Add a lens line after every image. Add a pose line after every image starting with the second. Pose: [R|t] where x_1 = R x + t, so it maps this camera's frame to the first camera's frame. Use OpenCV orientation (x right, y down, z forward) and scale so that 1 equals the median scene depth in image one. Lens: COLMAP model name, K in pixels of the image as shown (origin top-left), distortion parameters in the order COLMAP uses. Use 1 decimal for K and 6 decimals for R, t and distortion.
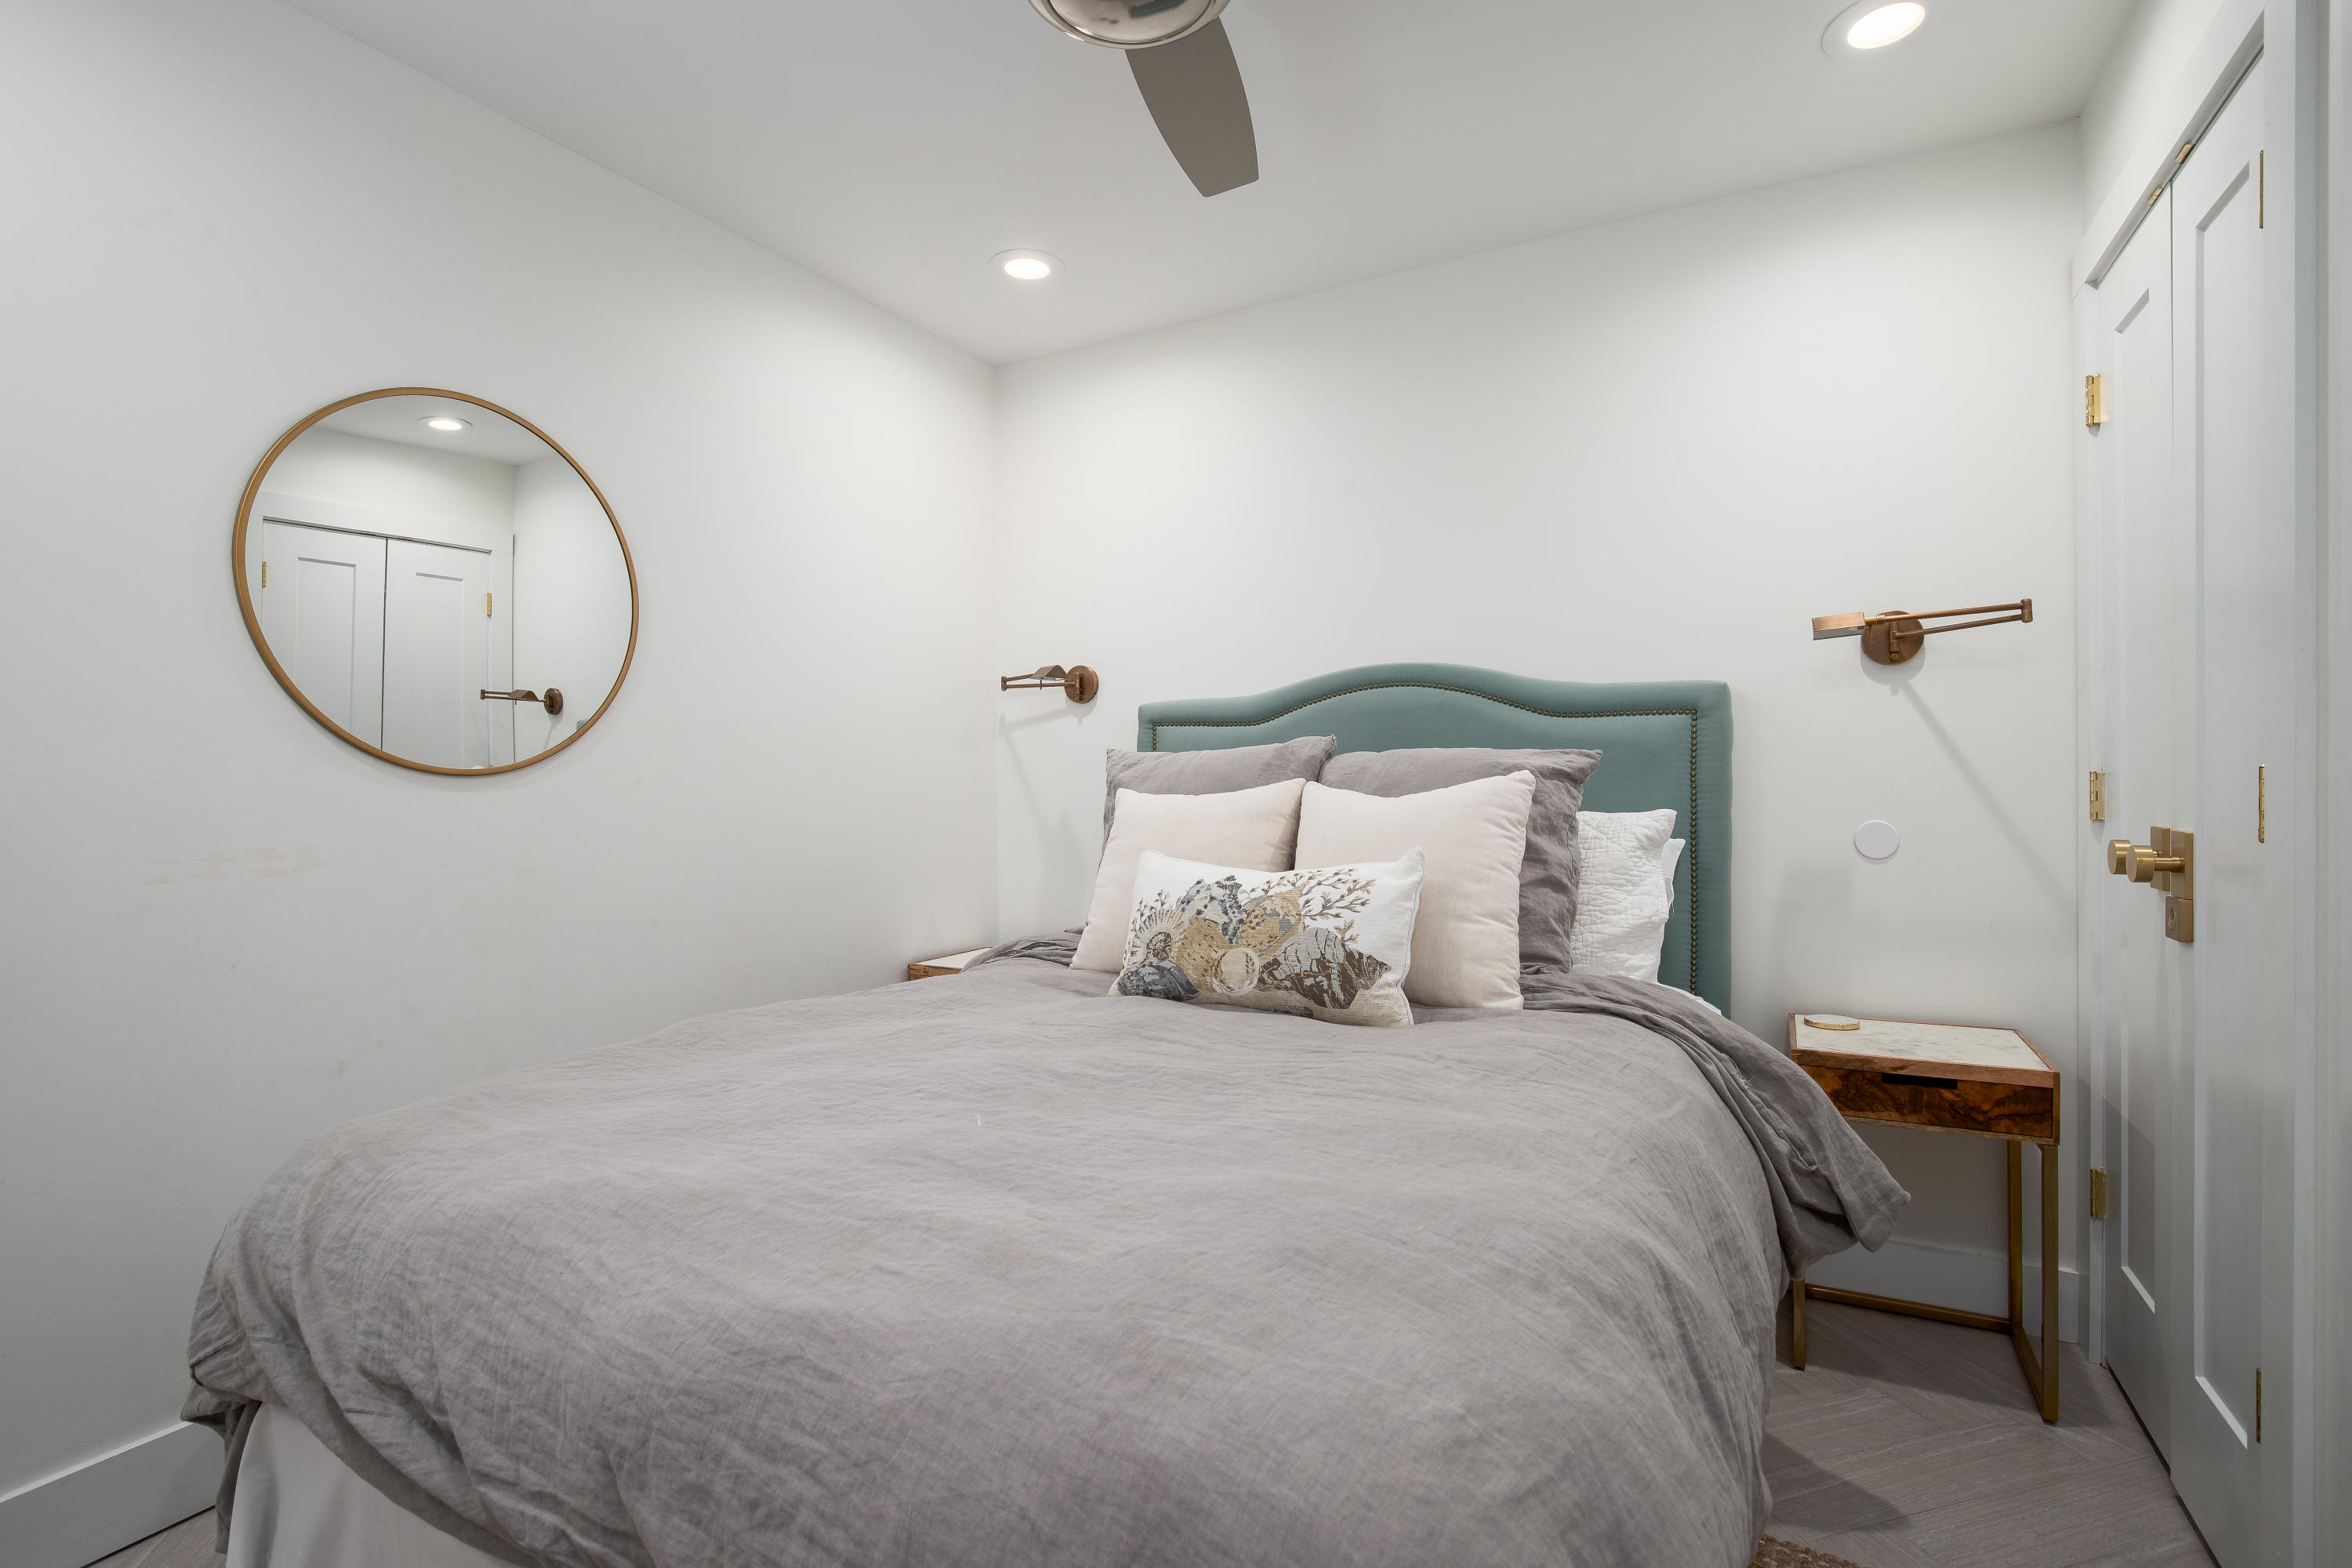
lens RADIAL K [[1102.6, 0, 1128.3], [0, 1102.6, 761.6], [0, 0, 1]] dist [-0.026254, 0.003915]
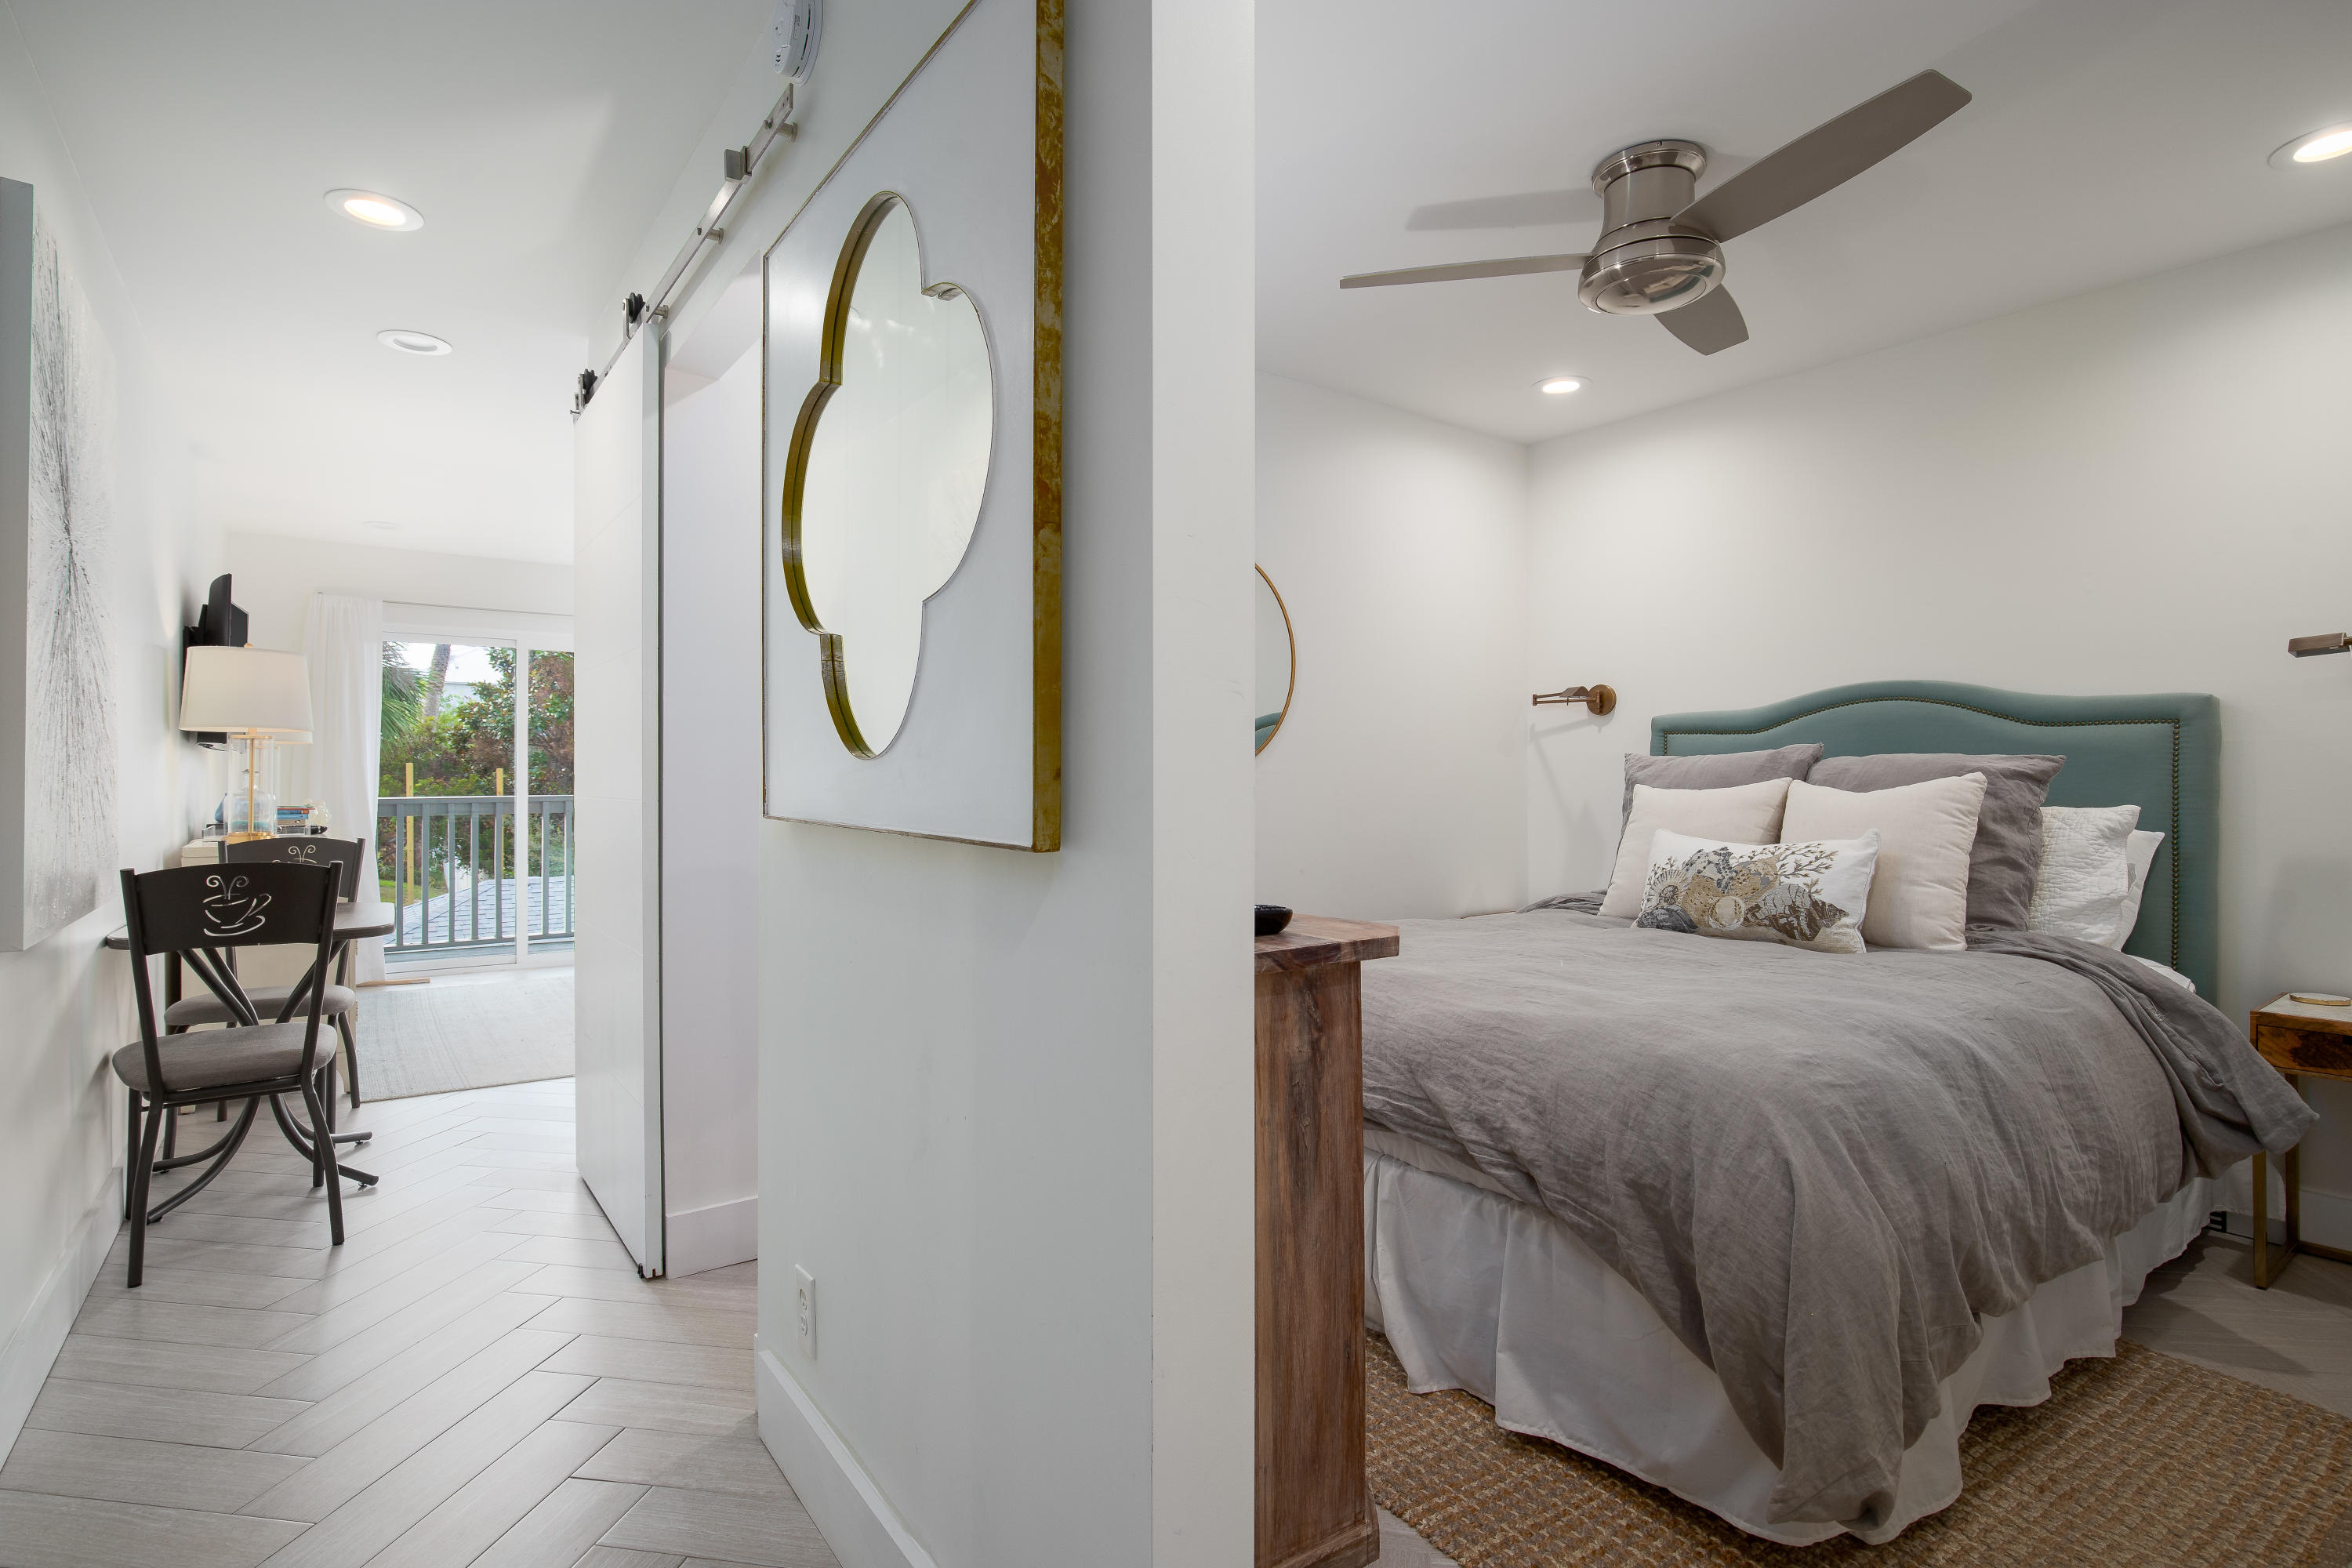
lens RADIAL K [[1121.1, 0, 1177.7], [0, 1121.1, 770.7], [0, 0, 1]] dist [-0.026112, 0.004882]
pose [[0.925948, 0.003531, -0.377633, -0.015918], [0.000918, 0.999932, 0.011601, -0.010117], [0.377649, -0.011089, 0.925883, -0.574331]]
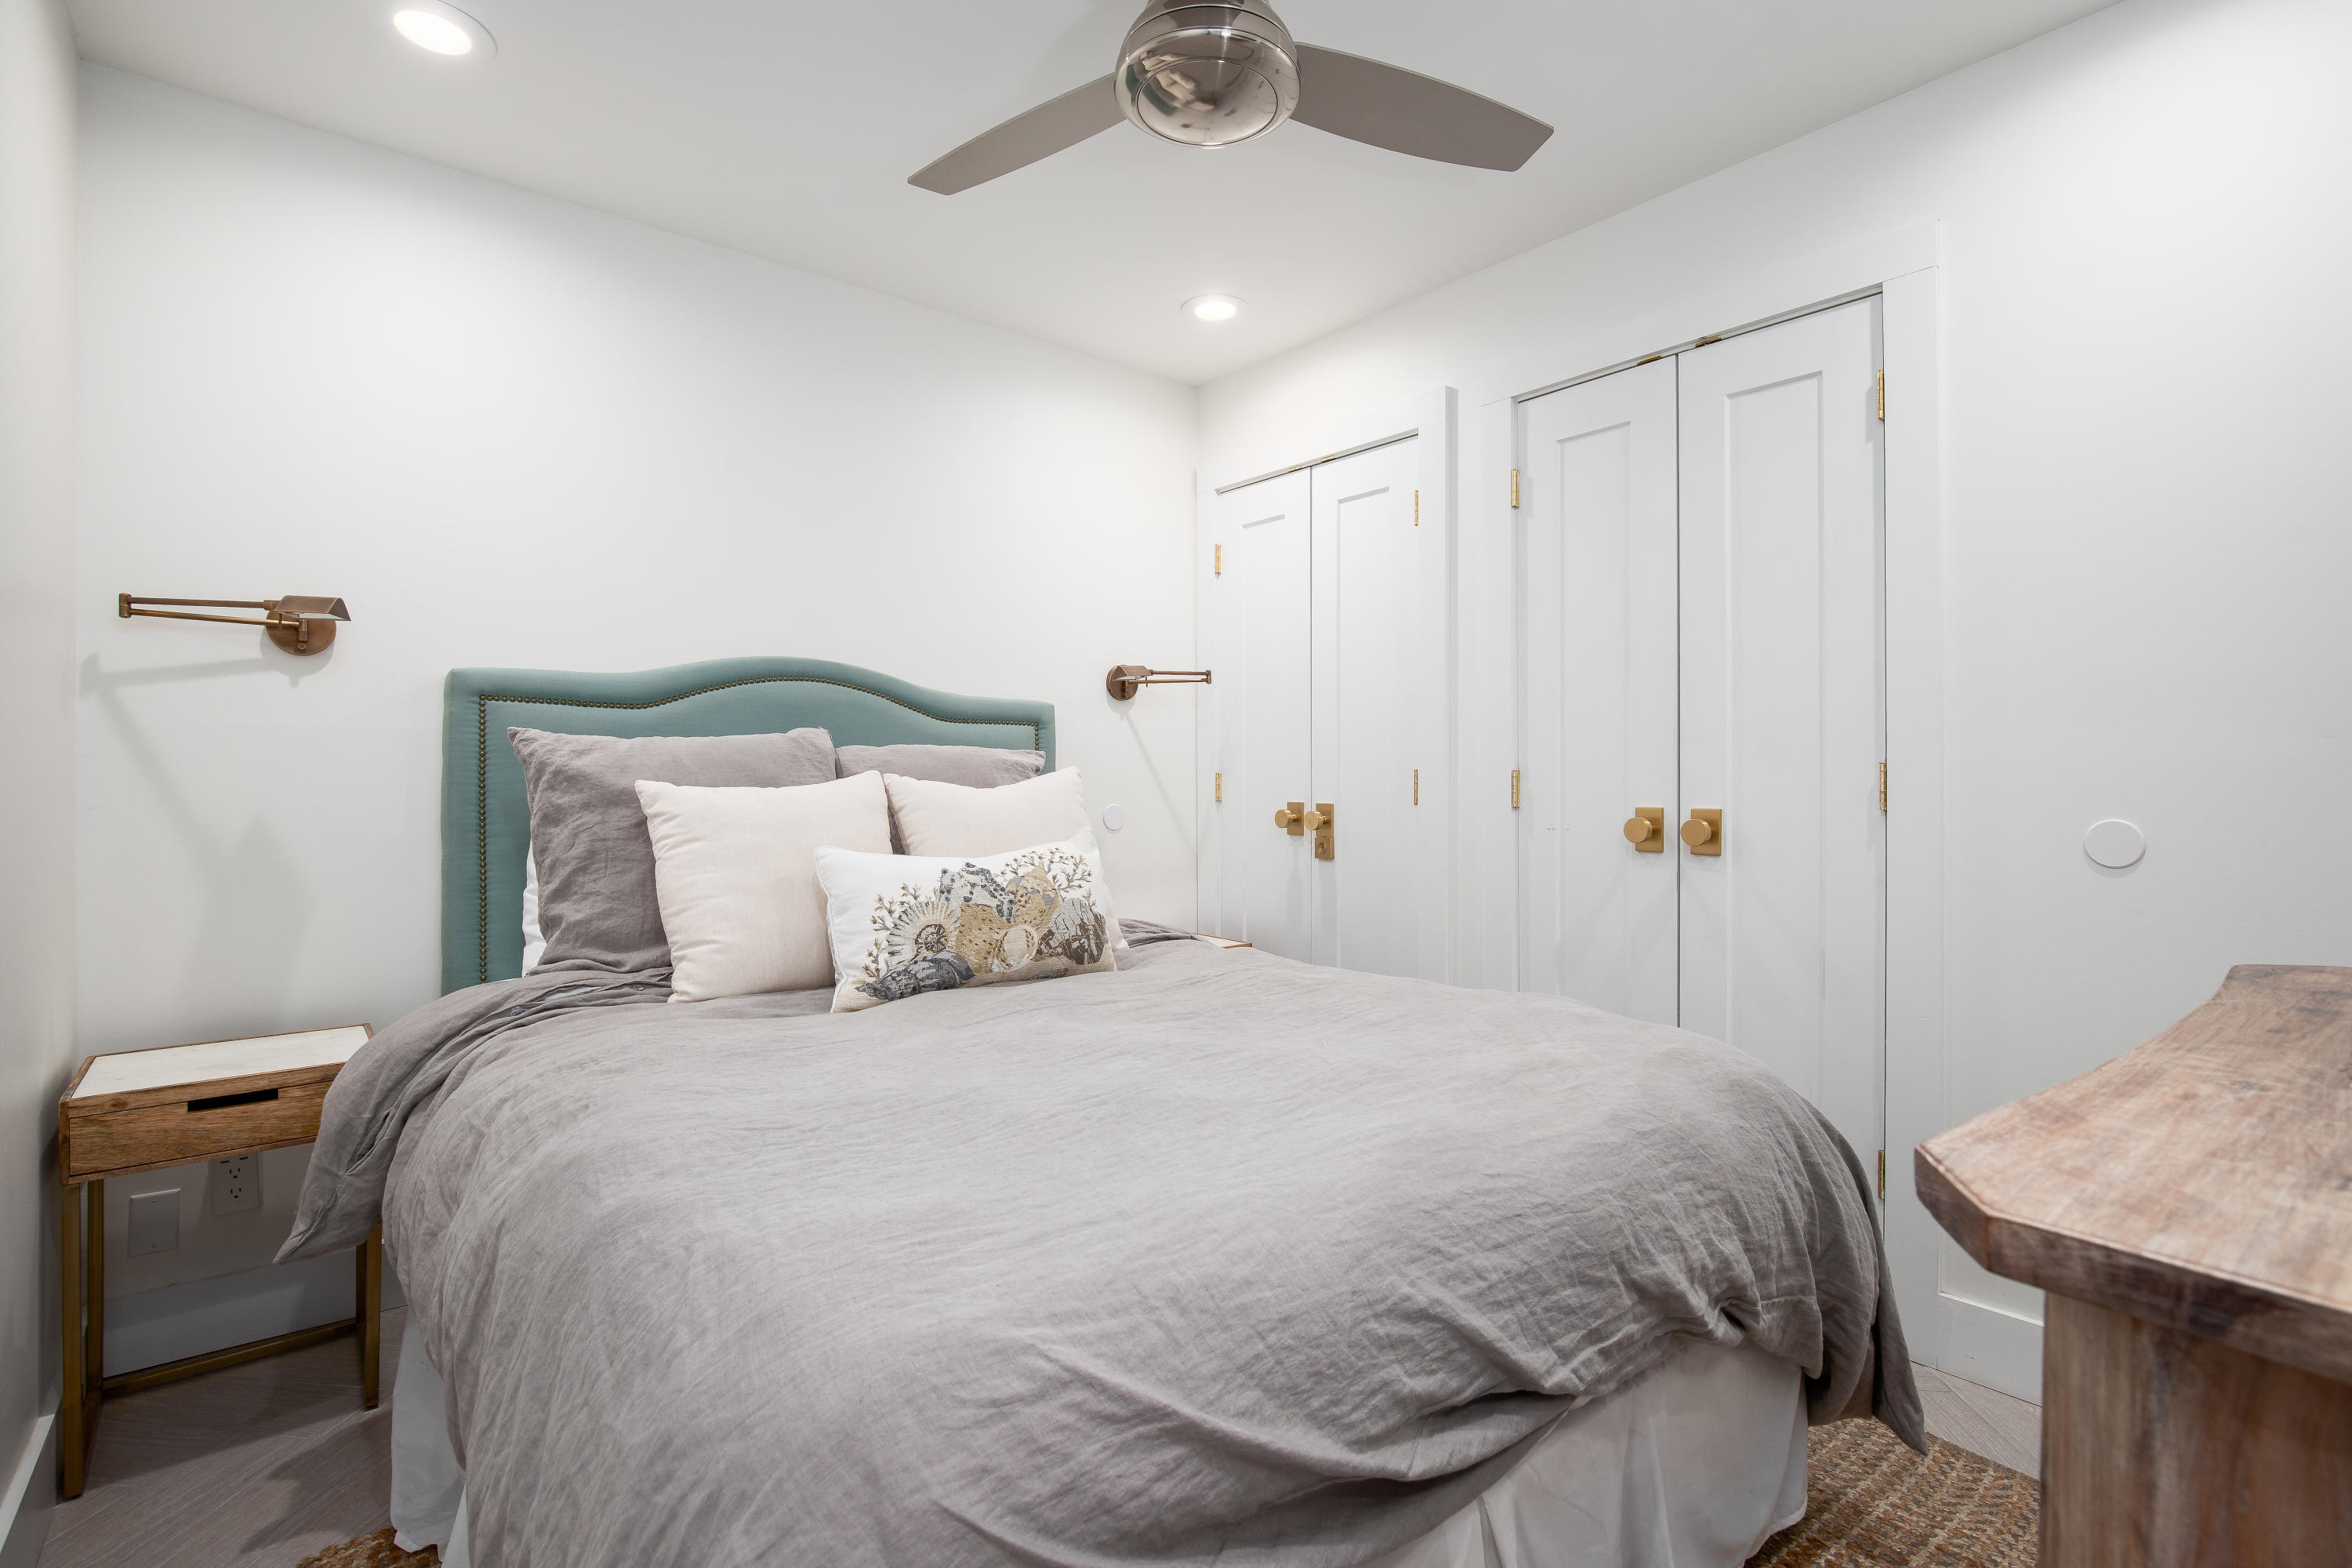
lens RADIAL K [[1133.0, 0, 1198.6], [0, 1133.0, 770.0], [0, 0, 1]] dist [-0.025121, 0.004273]
pose [[0.322983, 0.014105, 0.946299, -0.858854], [-0.017535, 0.999806, -0.008917, 0.022130], [-0.946242, -0.013713, 0.323168, 0.456138]]
